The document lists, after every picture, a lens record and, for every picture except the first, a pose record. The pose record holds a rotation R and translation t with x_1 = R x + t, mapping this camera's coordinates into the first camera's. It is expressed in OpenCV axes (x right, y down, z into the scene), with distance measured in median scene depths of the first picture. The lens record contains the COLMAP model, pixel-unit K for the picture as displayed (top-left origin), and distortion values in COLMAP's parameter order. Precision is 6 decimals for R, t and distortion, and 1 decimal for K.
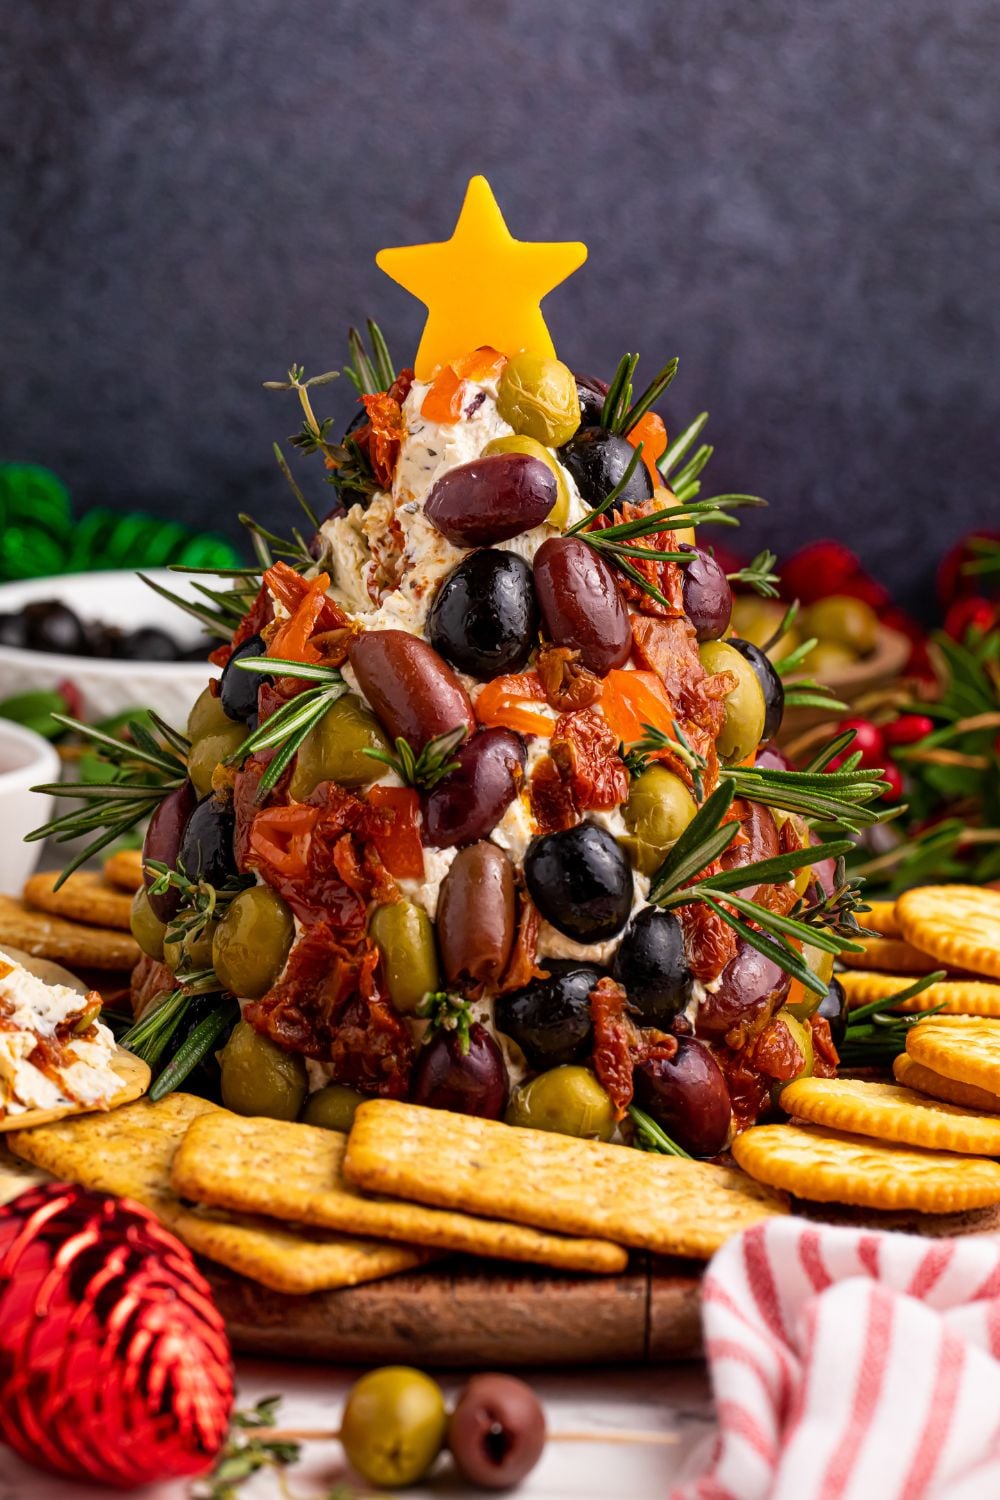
lens RADIAL K [[4823.4, 0, 500.0], [0, 4823.4, 750.0], [0, 0, 1]] dist [-0.211252, 0.675760]
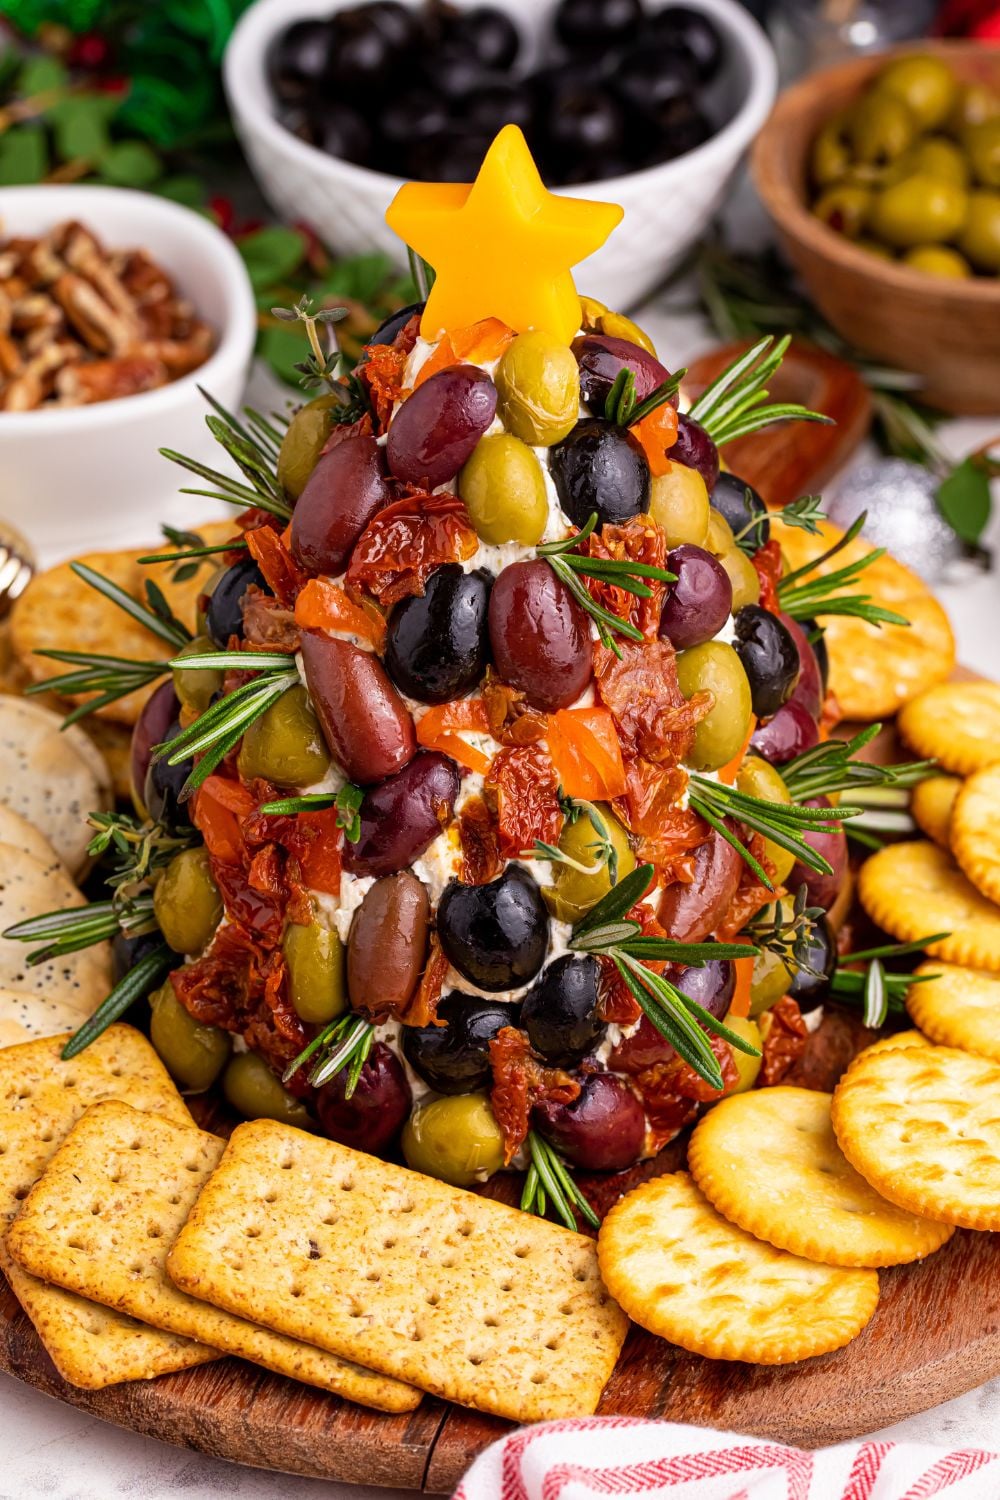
lens RADIAL K [[4673.7, 0, 500.0], [0, 4673.7, 750.0], [0, 0, 1]] dist [0.095539, 1.175095]
pose [[0.962675, 0.168779, -0.211589, 0.211376], [-0.064150, 0.901762, 0.427447, -0.409274], [0.262947, -0.397919, 0.878931, 0.177306]]
